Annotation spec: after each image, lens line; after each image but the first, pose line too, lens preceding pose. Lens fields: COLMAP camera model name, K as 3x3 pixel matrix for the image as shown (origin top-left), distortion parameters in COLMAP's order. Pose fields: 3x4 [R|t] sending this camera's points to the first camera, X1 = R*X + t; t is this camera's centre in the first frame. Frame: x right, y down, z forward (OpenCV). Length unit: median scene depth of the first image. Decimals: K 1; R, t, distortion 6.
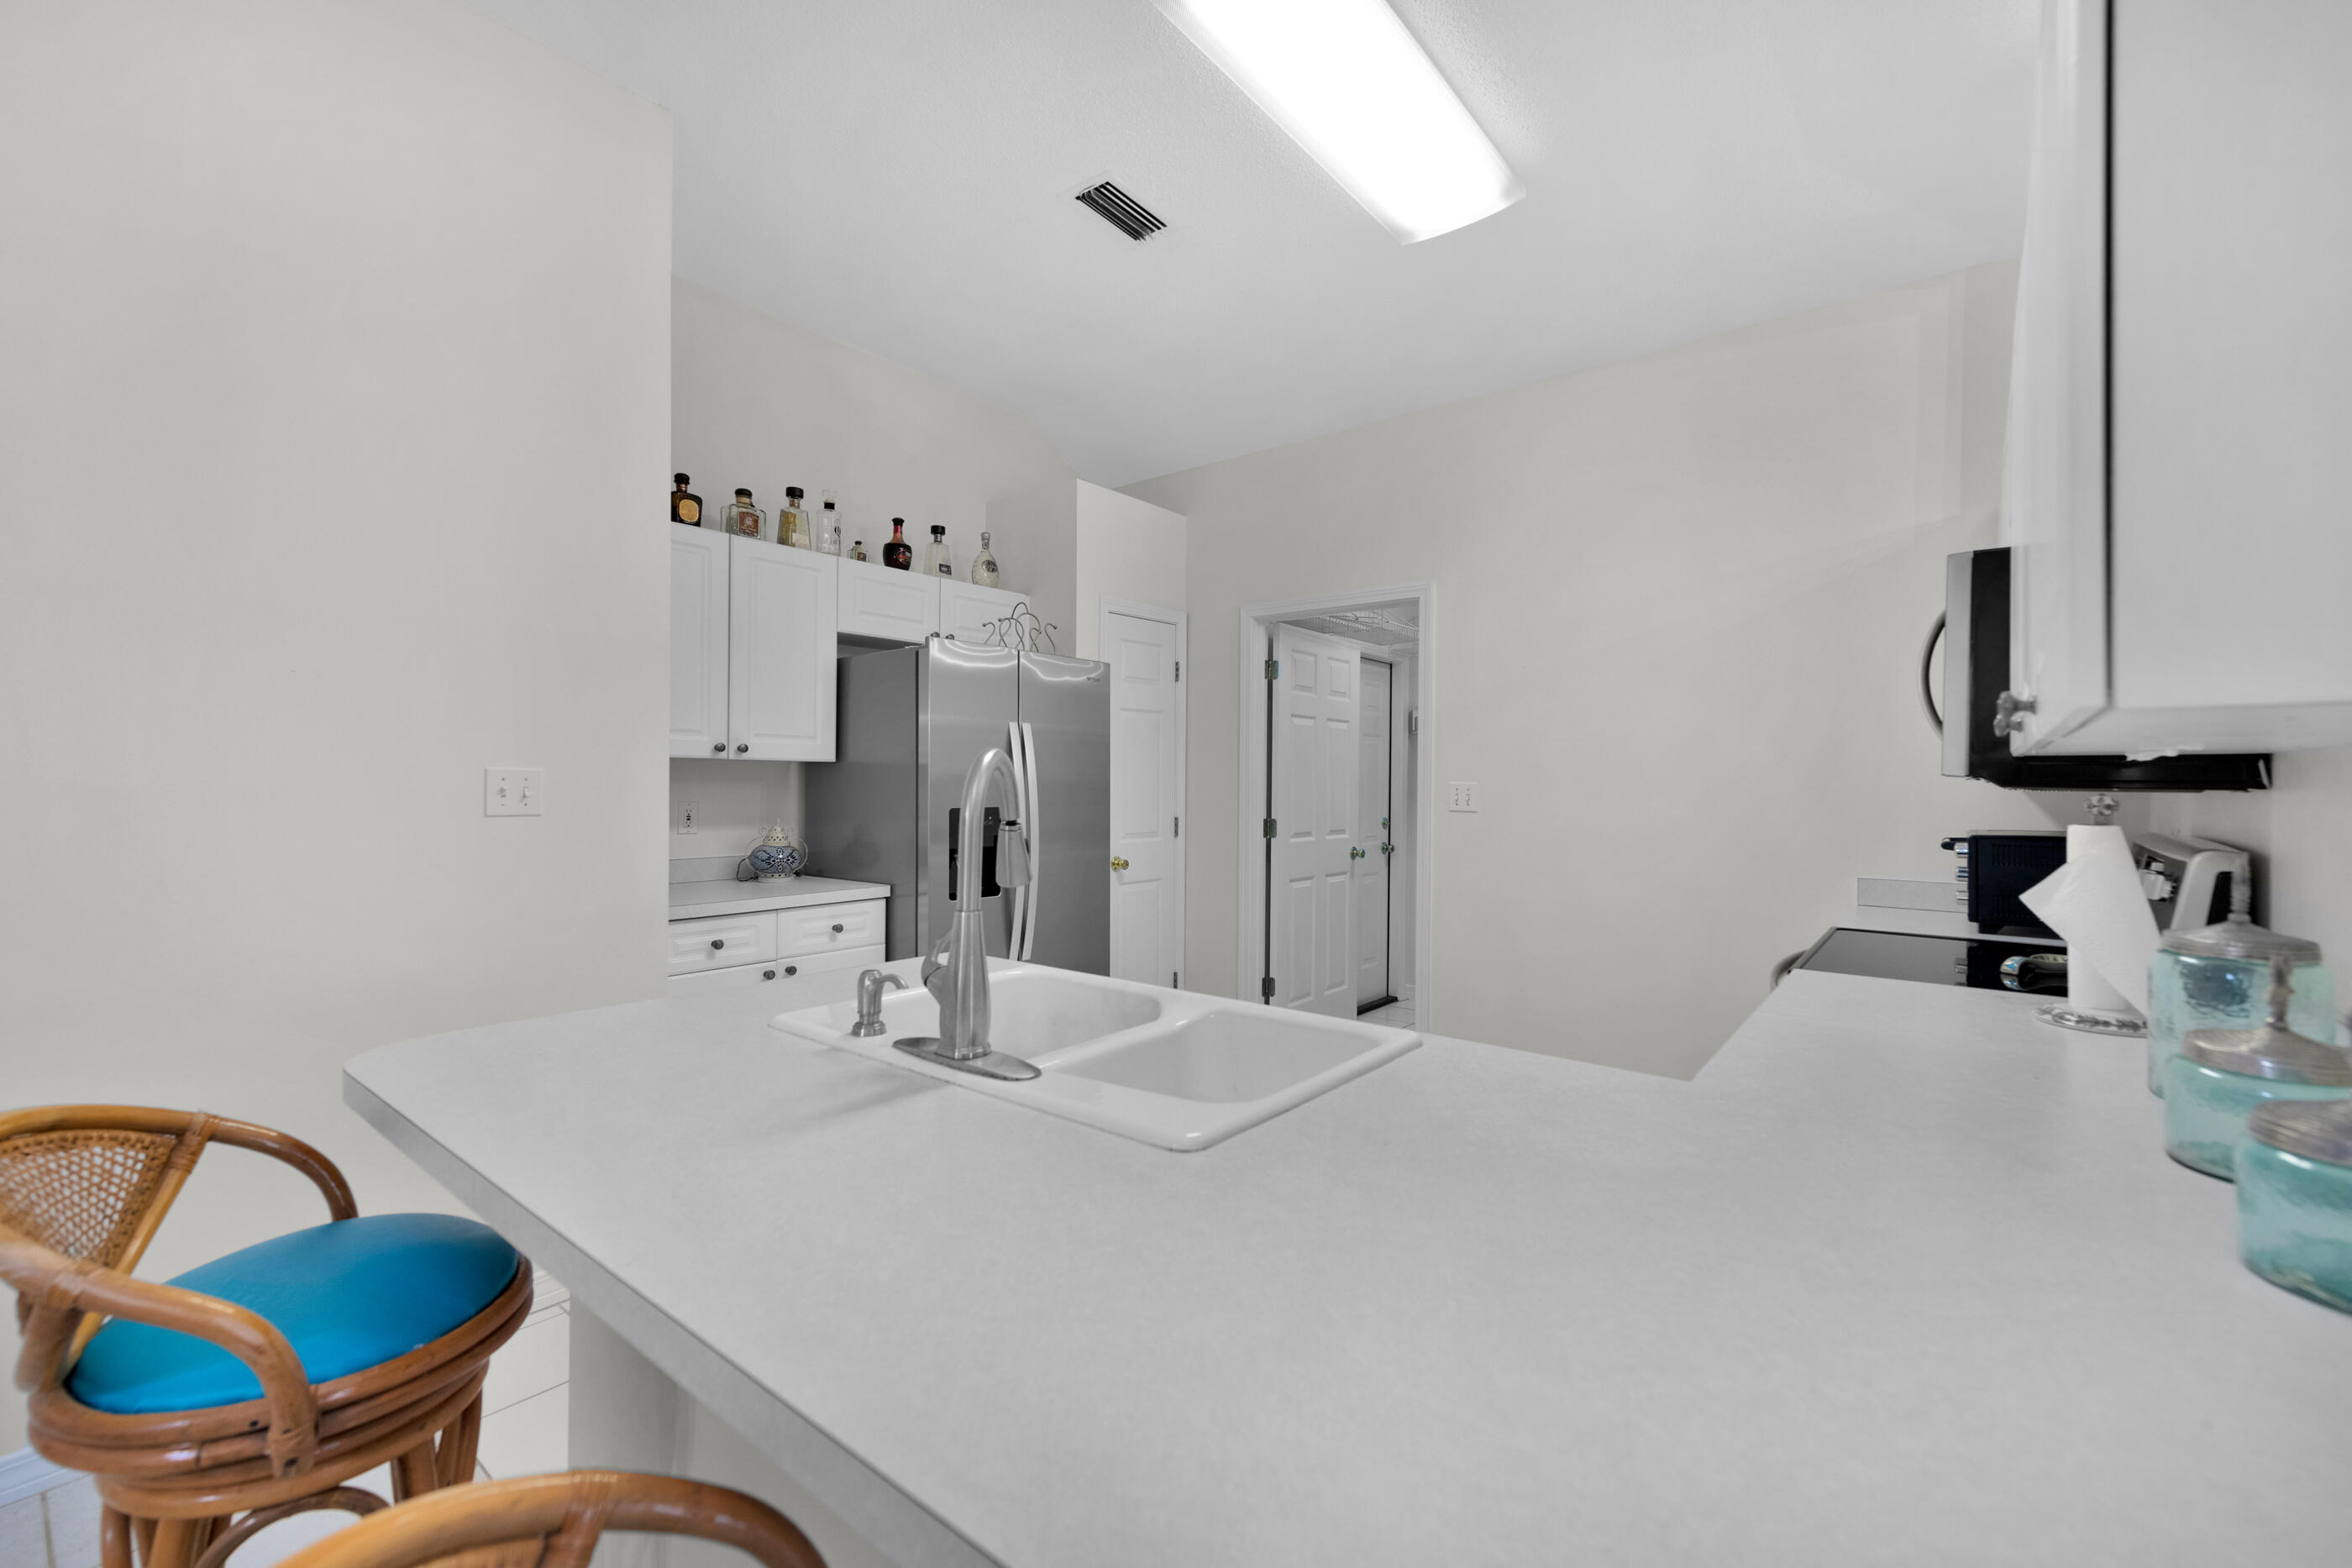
lens RADIAL K [[965.6, 0, 1226.1], [0, 965.6, 788.0], [0, 0, 1]] dist [-0.000784, -0.000013]
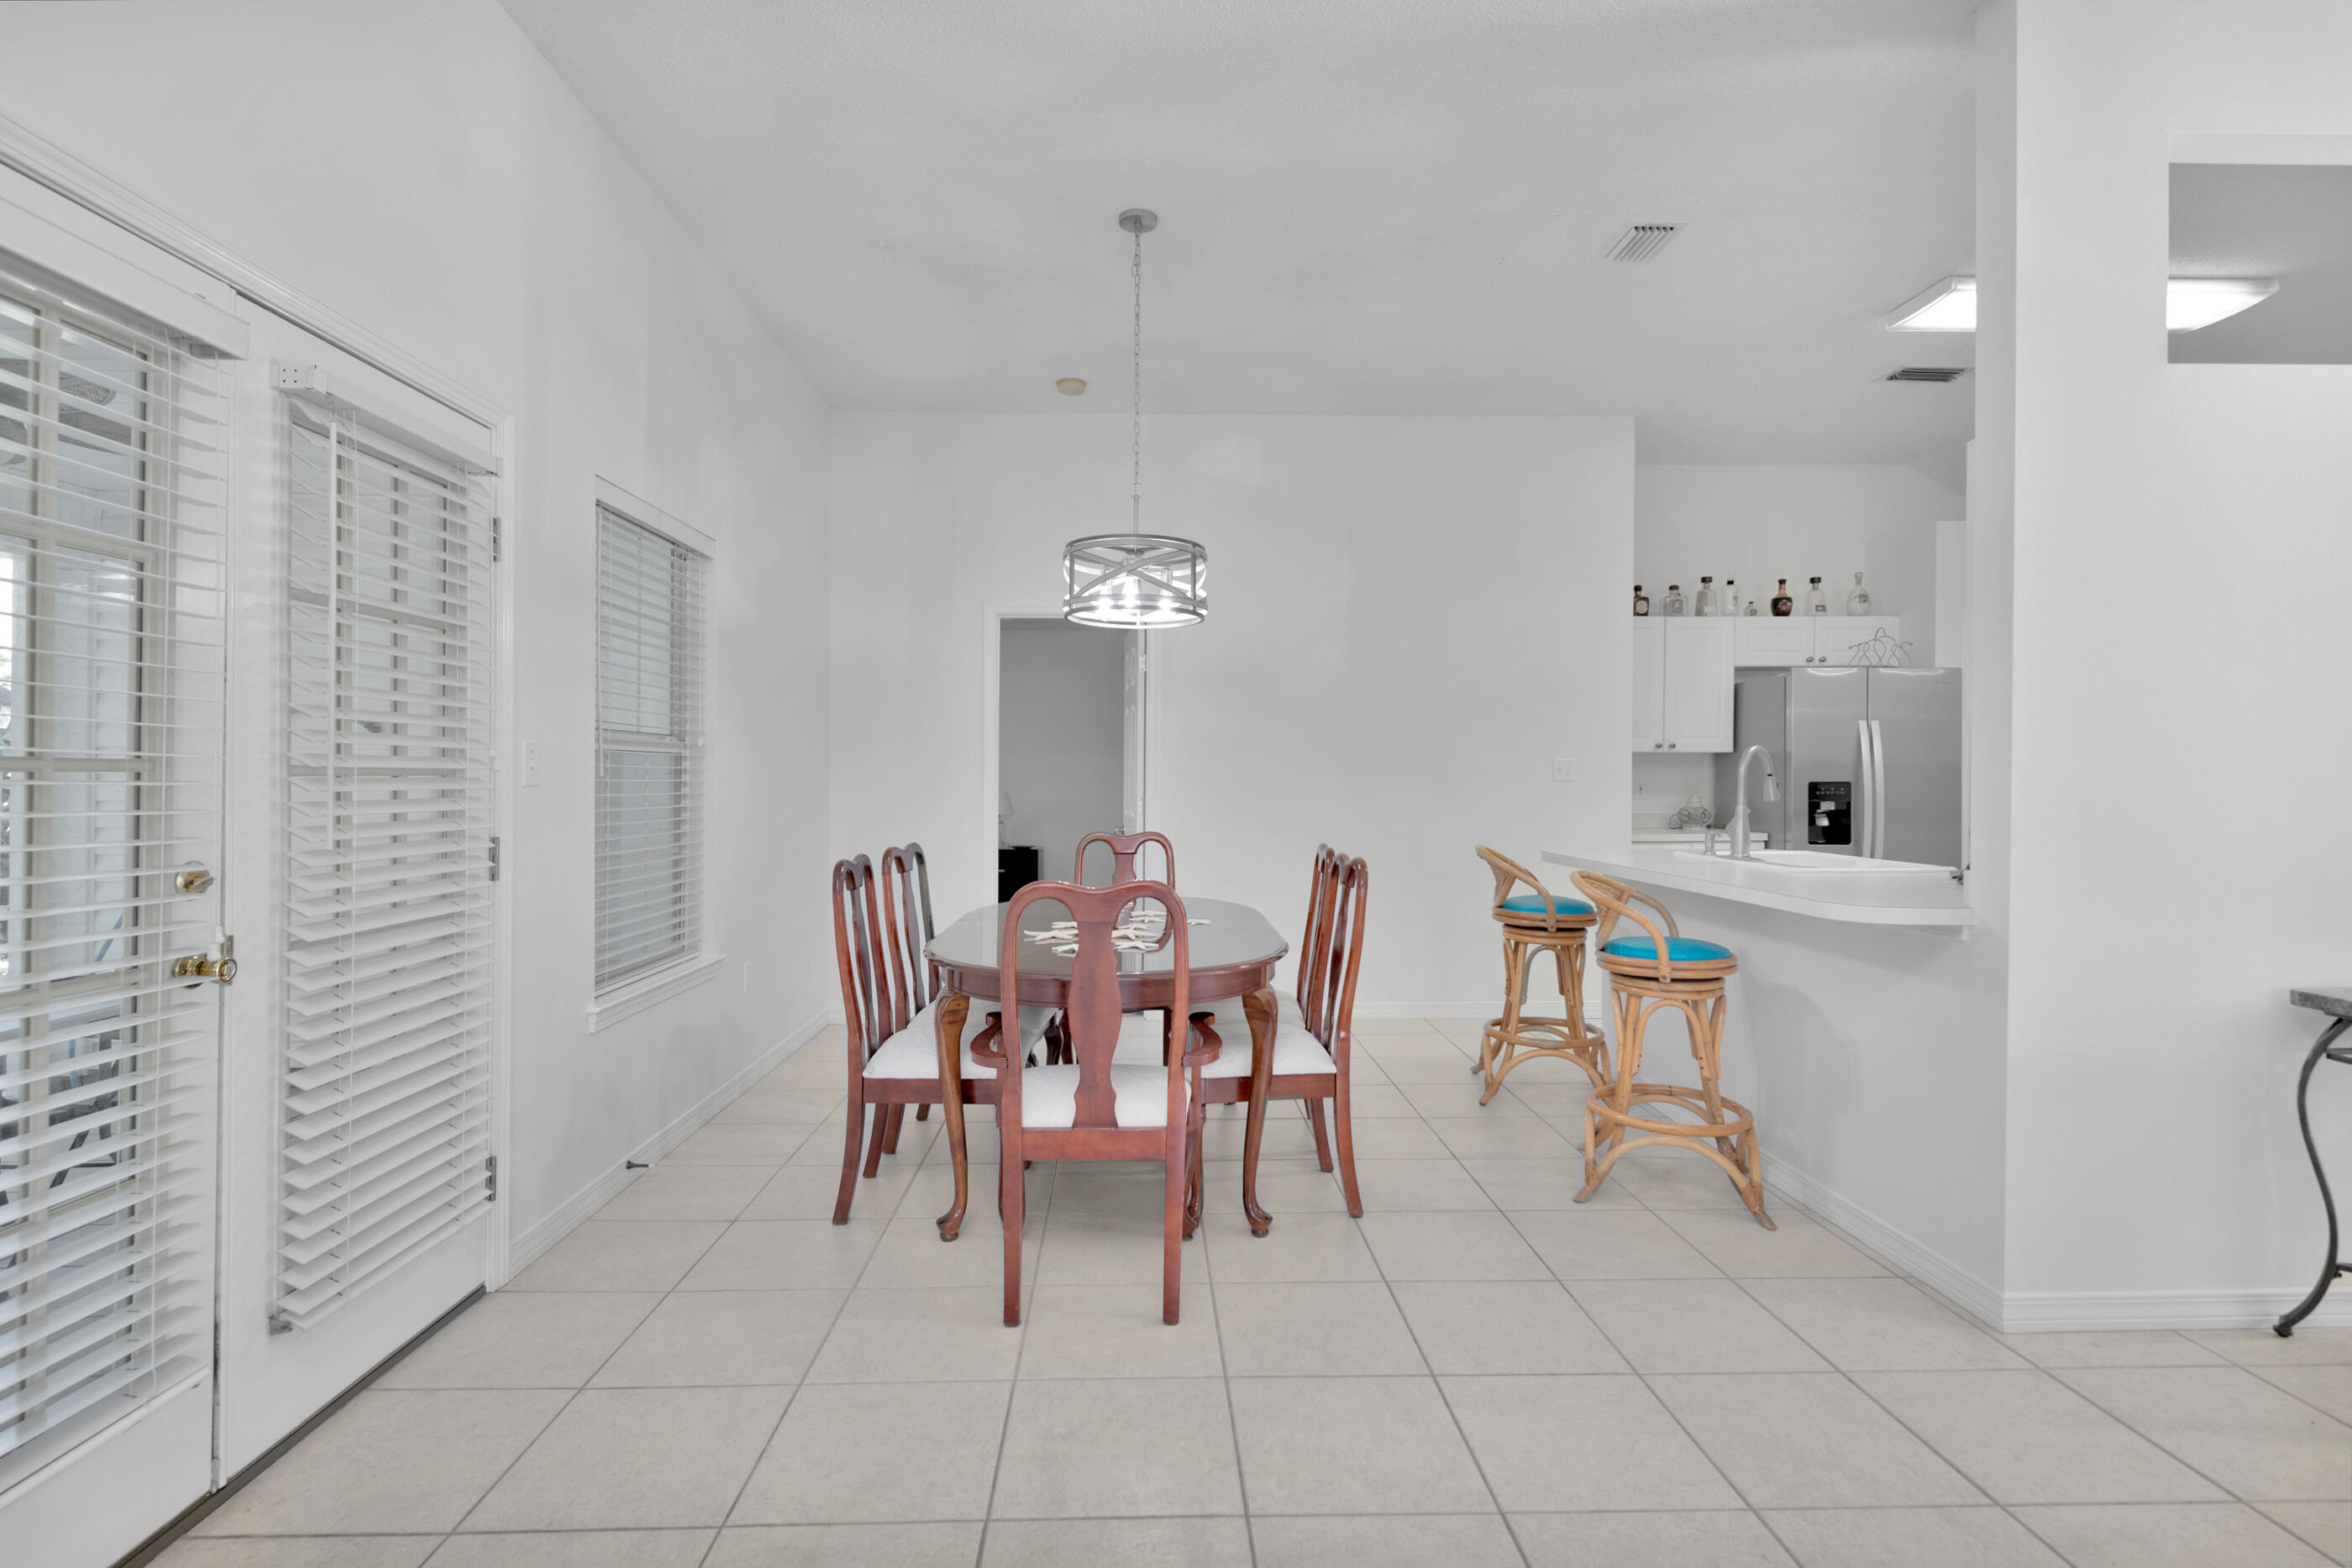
lens RADIAL K [[1125.1, 0, 1165.7], [0, 1125.1, 783.6], [0, 0, 1]] dist [-0.001344, -0.000023]
pose [[0.620939, -0.000167, -0.783859, 0.422850], [-0.001681, 0.999997, -0.001544, 0.025940], [0.783857, 0.002276, 0.620938, -0.789270]]
